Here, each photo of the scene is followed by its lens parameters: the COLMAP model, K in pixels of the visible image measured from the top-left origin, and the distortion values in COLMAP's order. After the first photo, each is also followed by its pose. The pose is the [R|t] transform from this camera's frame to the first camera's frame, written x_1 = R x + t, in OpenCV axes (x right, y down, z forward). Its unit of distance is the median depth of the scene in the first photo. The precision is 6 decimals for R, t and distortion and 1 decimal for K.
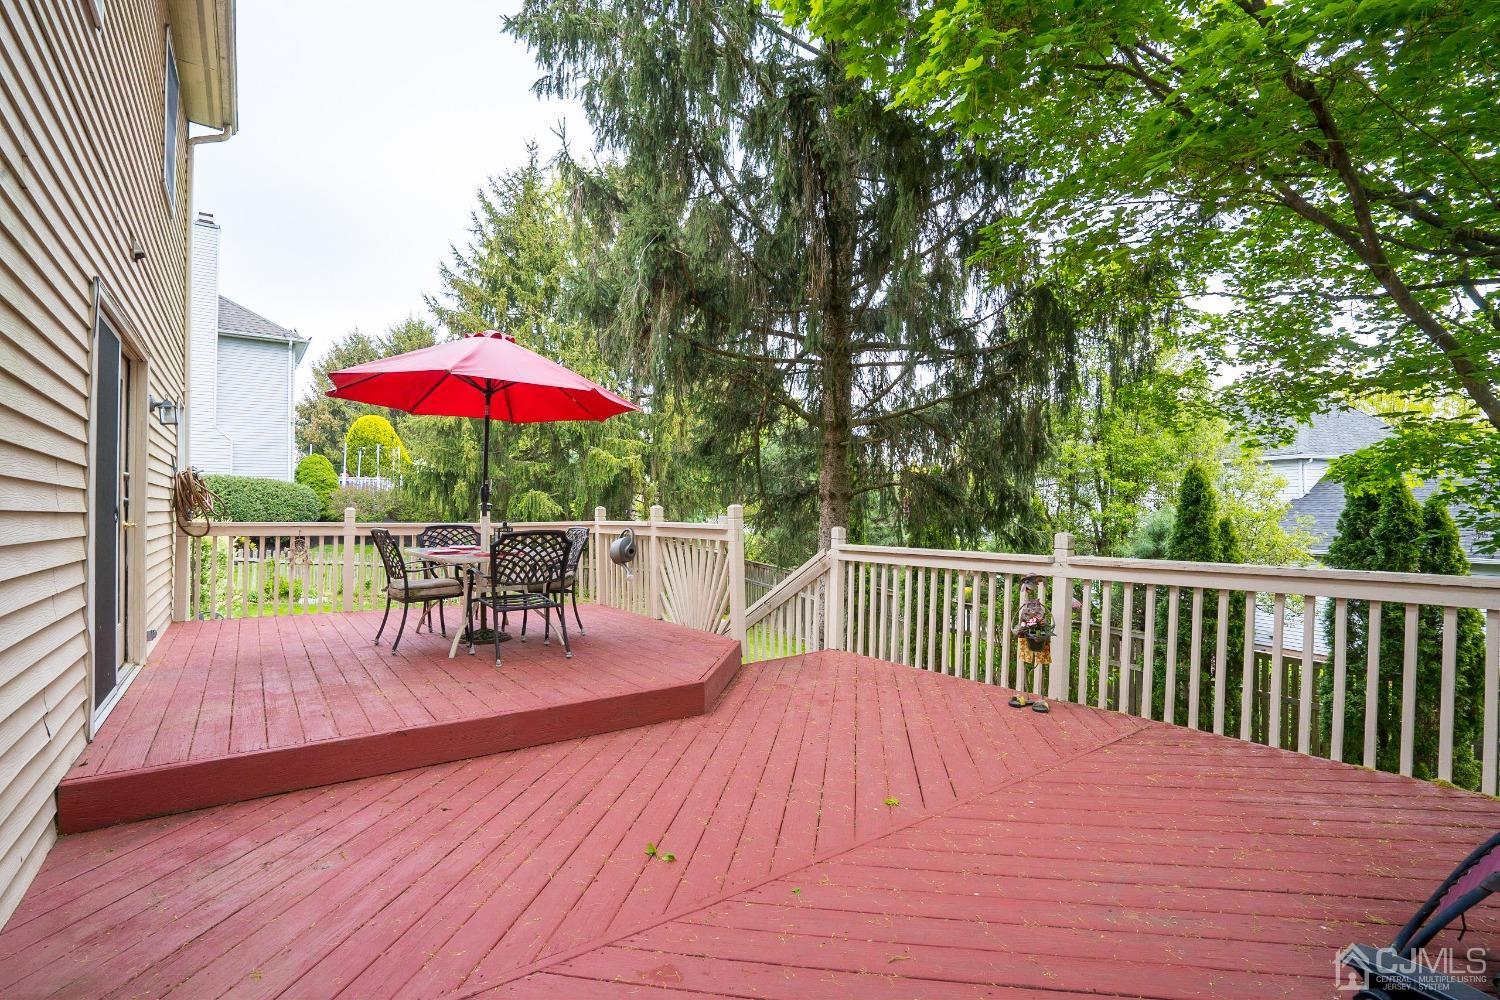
lens RADIAL K [[698.2, 0, 744.8], [0, 698.2, 499.9], [0, 0, 1]] dist [-0.069008, 0.030380]
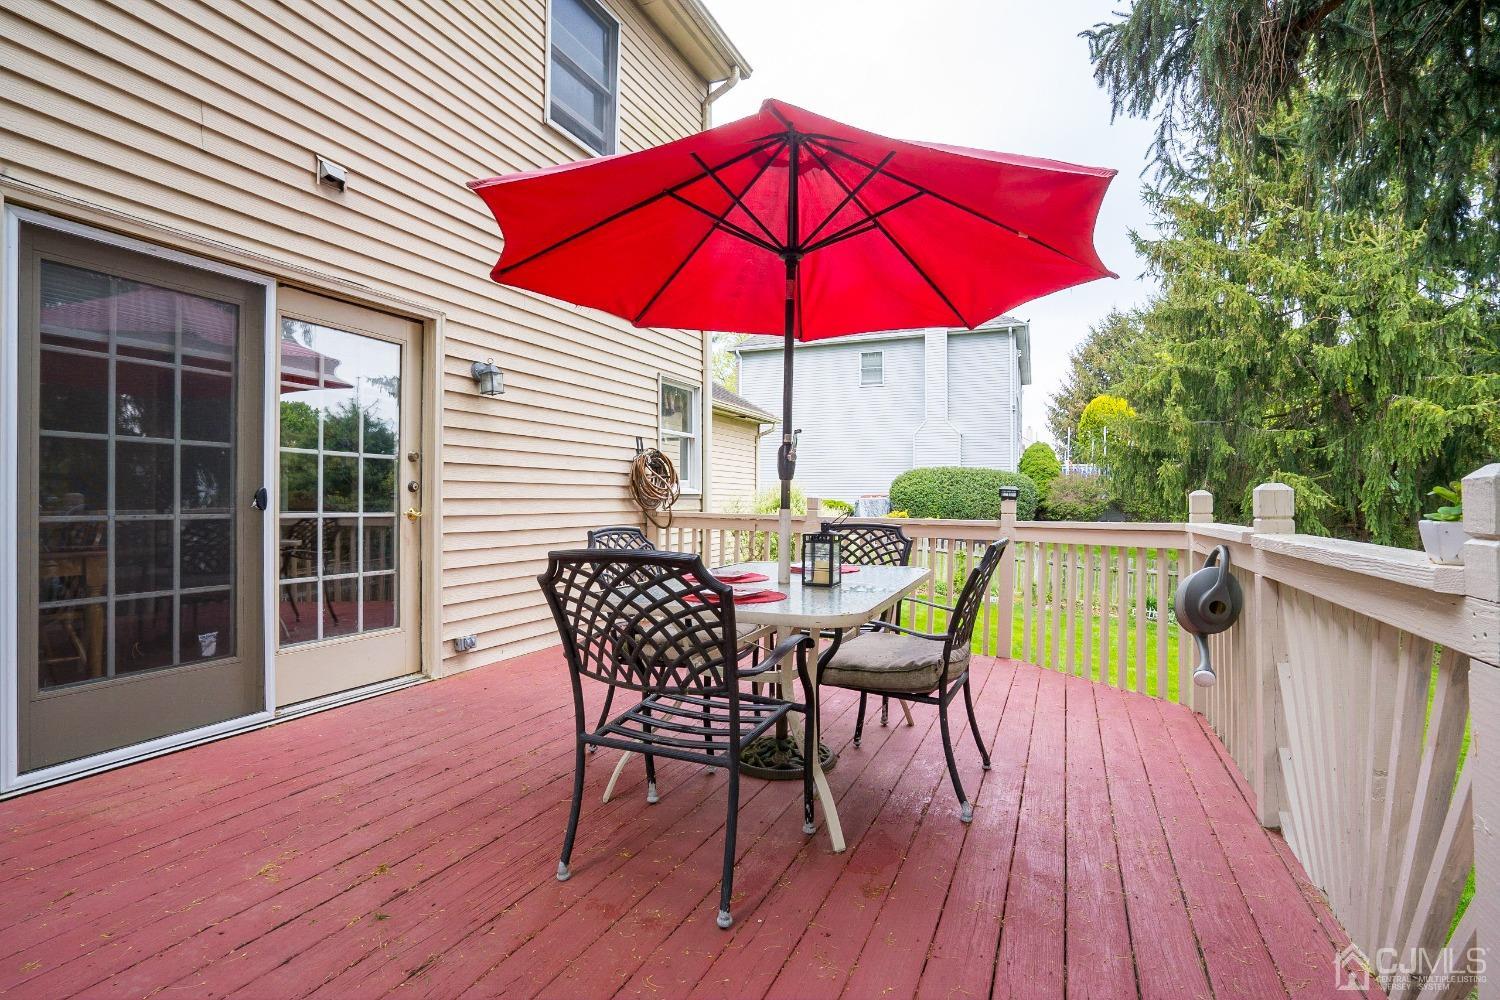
lens RADIAL K [[698.2, 0, 744.8], [0, 698.2, 499.9], [0, 0, 1]] dist [-0.069008, 0.030380]
pose [[0.488306, 0.003238, -0.872666, 0.011171], [0.007854, 0.999936, 0.008105, 0.004110], [0.872637, -0.010812, 0.488250, 0.228484]]
